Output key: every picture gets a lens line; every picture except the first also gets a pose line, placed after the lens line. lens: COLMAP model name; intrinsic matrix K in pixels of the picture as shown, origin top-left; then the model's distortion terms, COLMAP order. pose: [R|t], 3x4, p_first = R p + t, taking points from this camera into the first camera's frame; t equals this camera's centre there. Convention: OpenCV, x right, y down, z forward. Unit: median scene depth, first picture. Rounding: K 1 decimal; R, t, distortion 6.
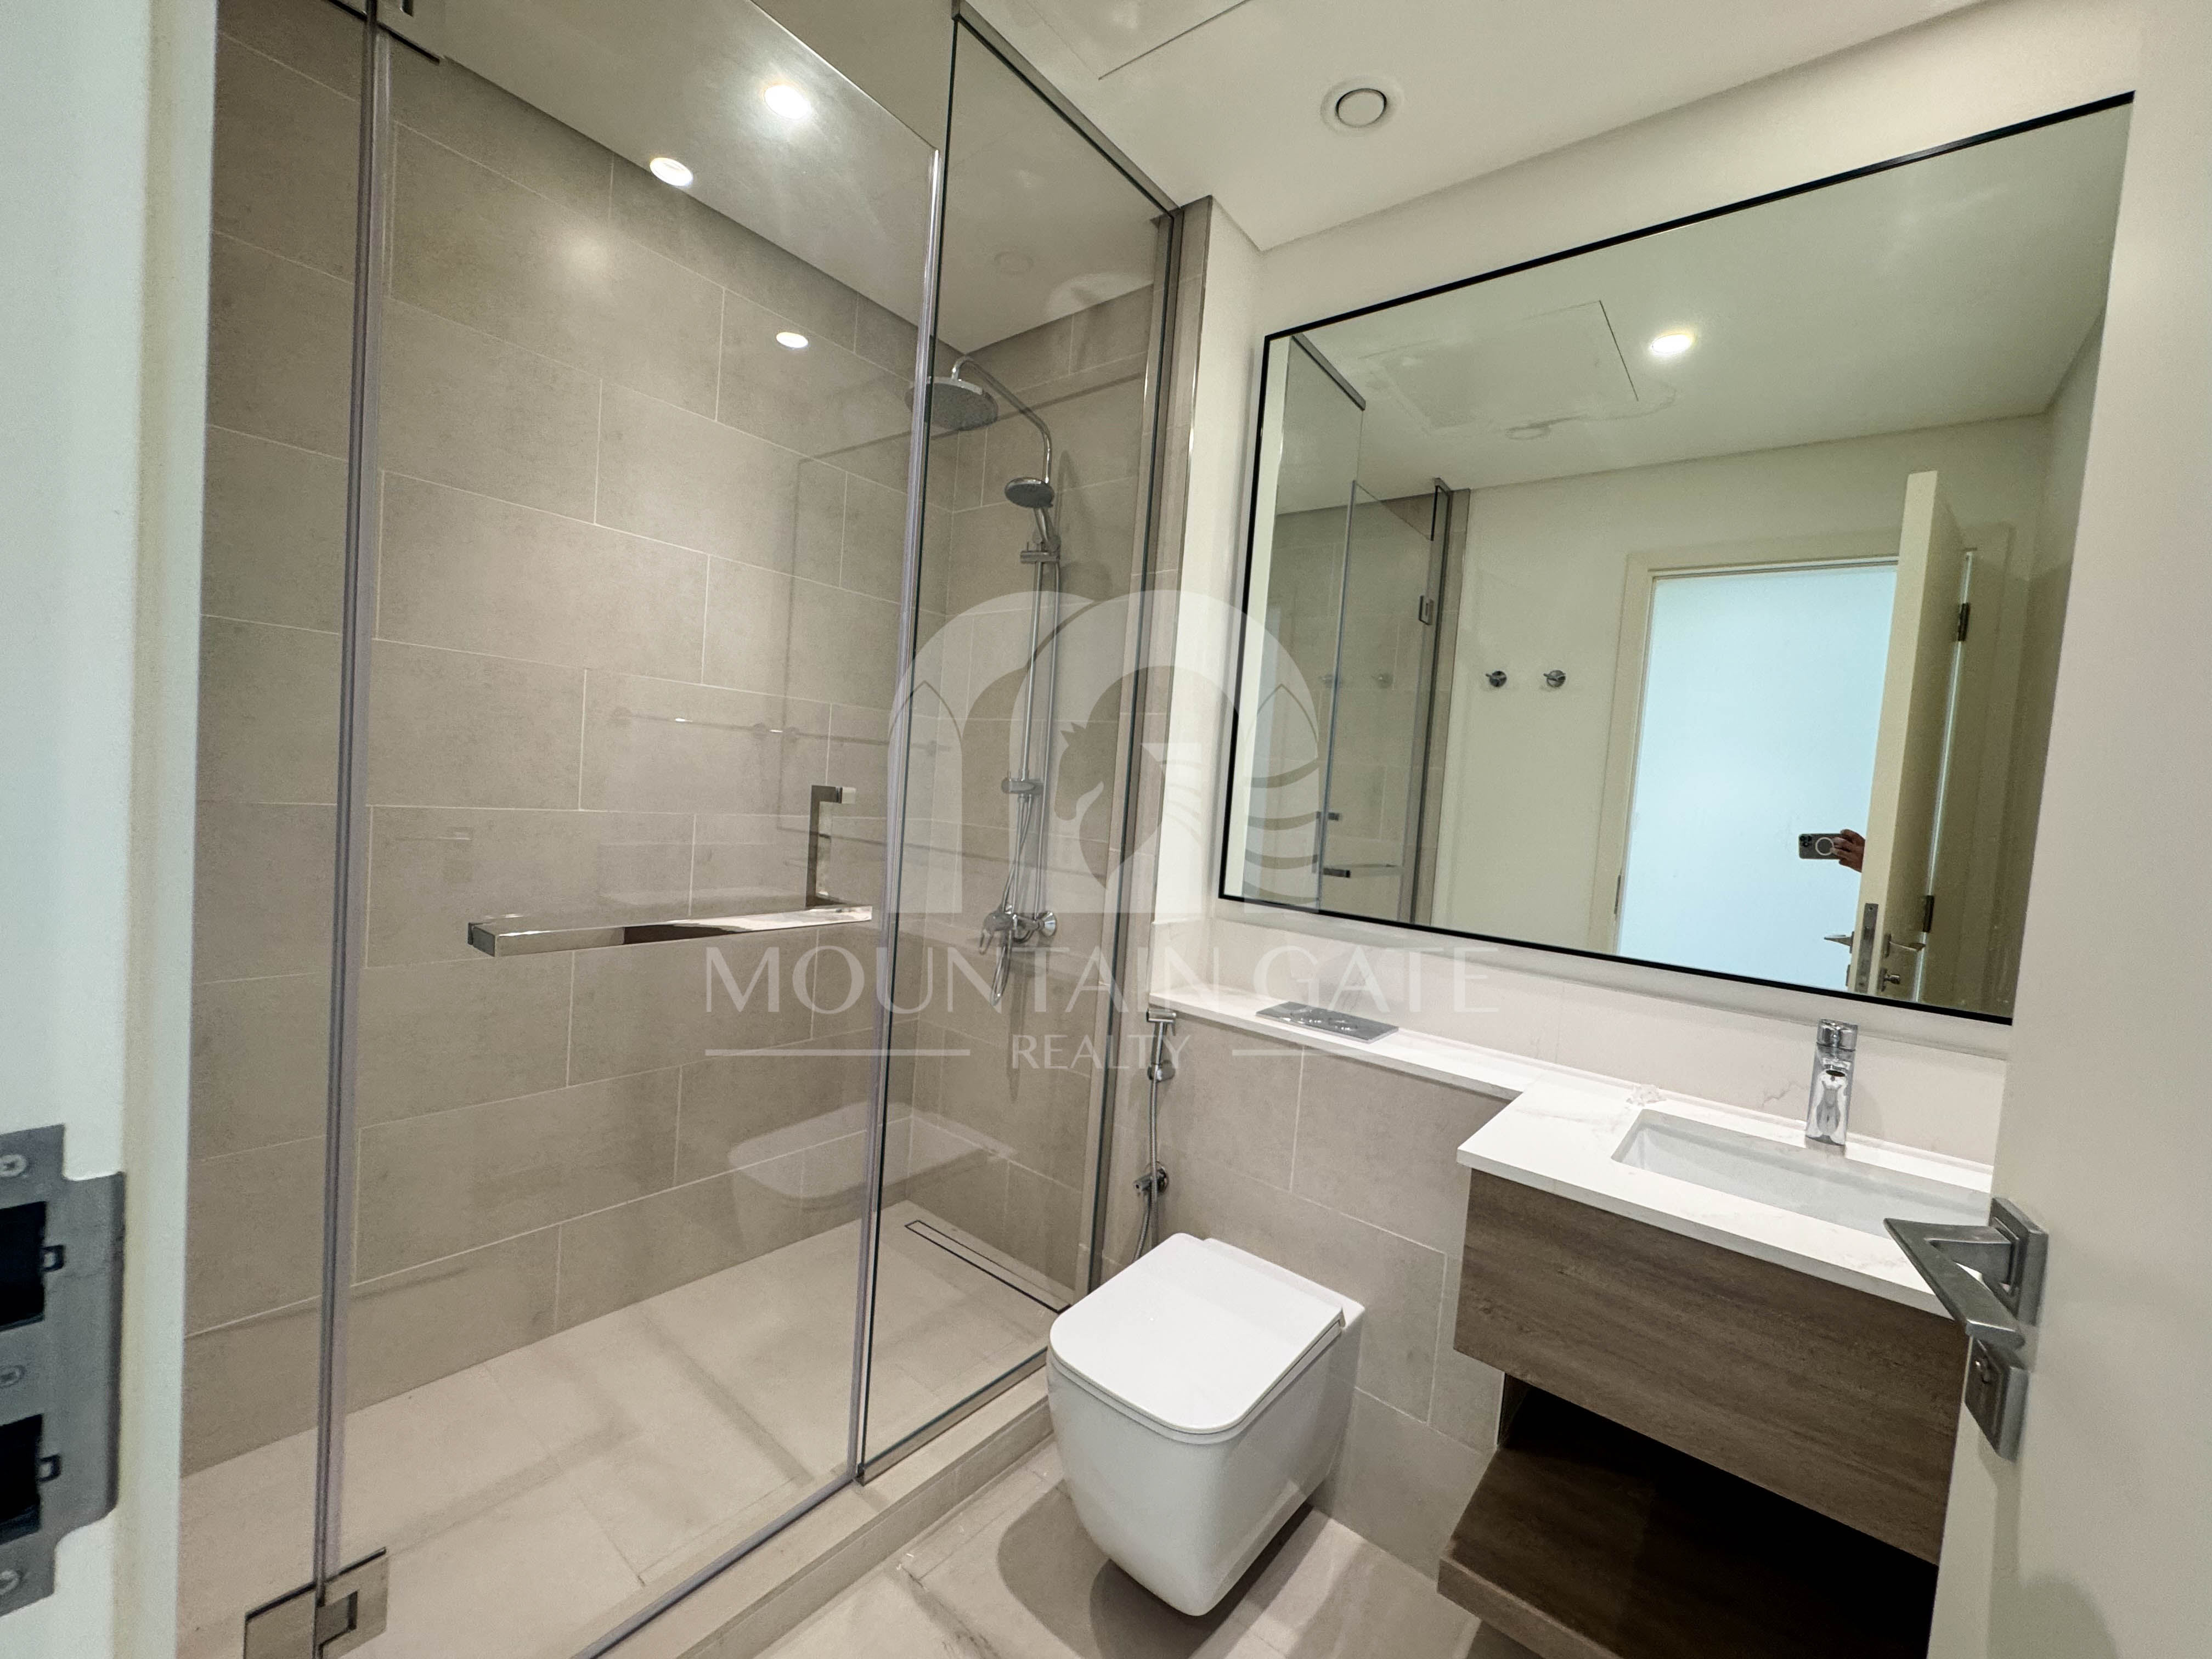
lens RADIAL K [[886.2, 0, 1099.8], [0, 886.2, 829.1], [0, 0, 1]] dist [-0.002560, 0.000231]
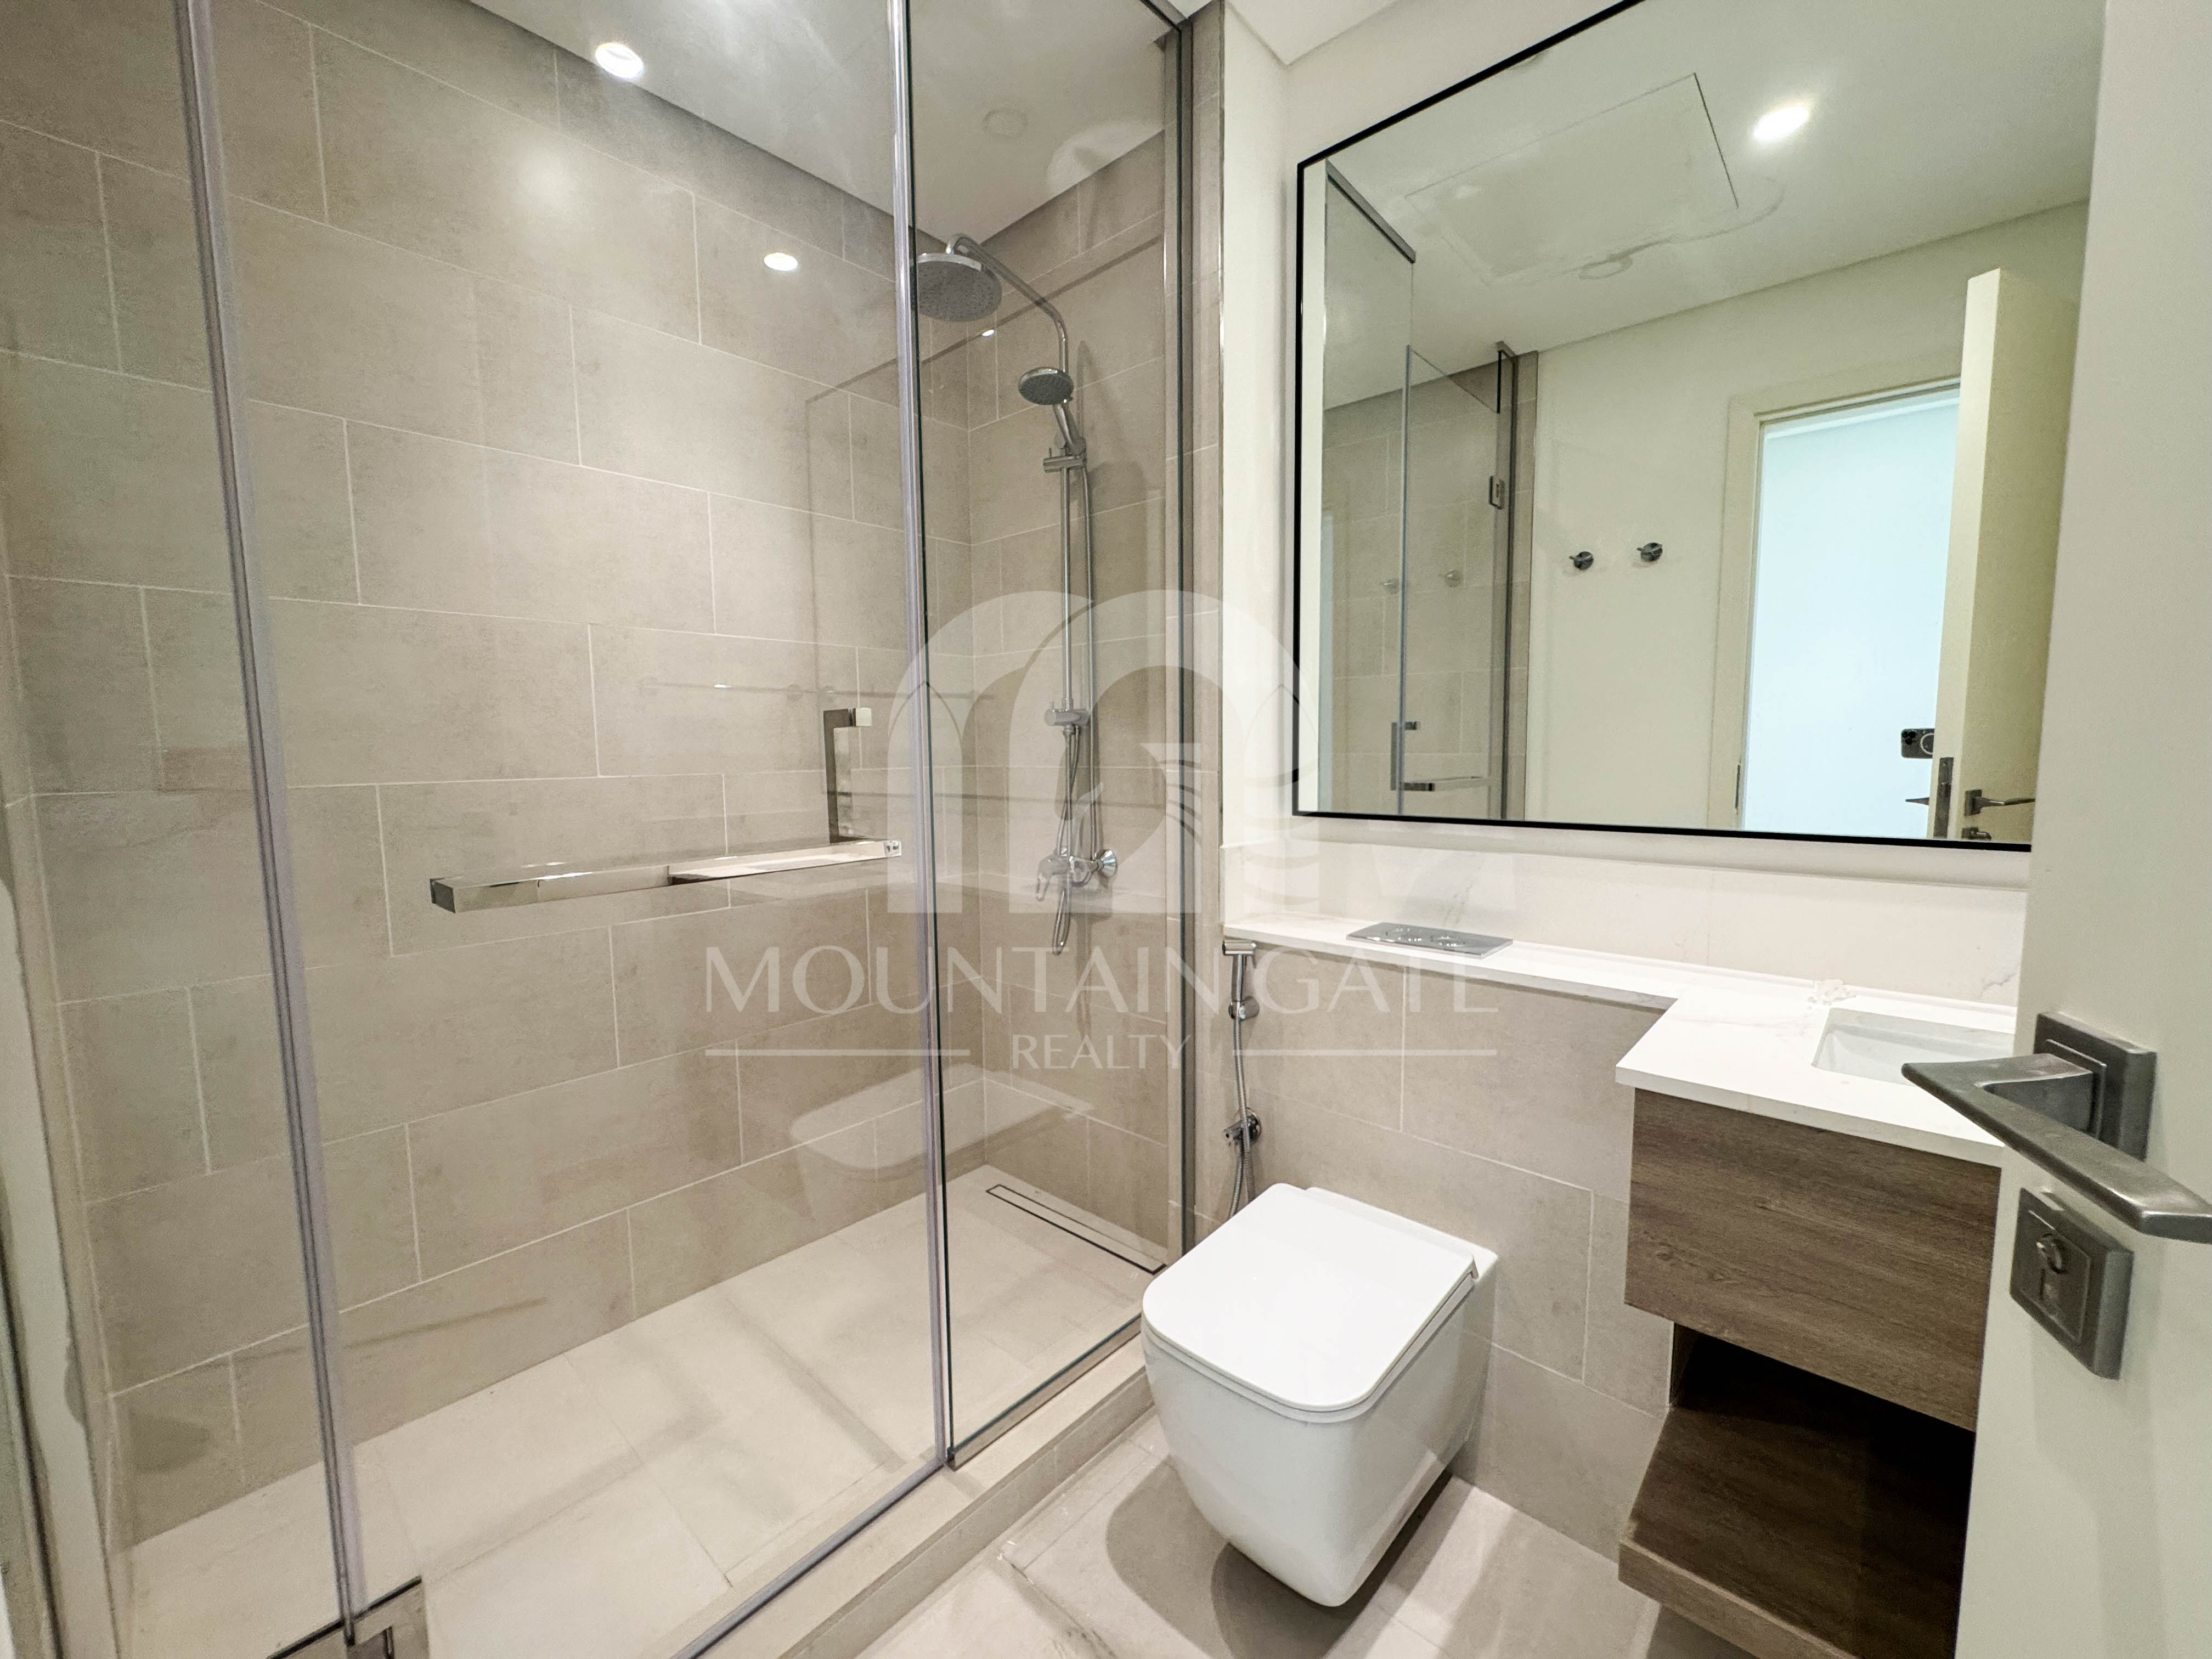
lens RADIAL K [[886.2, 0, 1099.8], [0, 886.2, 829.1], [0, 0, 1]] dist [-0.002560, 0.000231]
pose [[0.994193, -0.081719, -0.070020, 0.001657], [0.084646, 0.995611, 0.039912, 0.043174], [0.066452, -0.045607, 0.996747, 0.100264]]
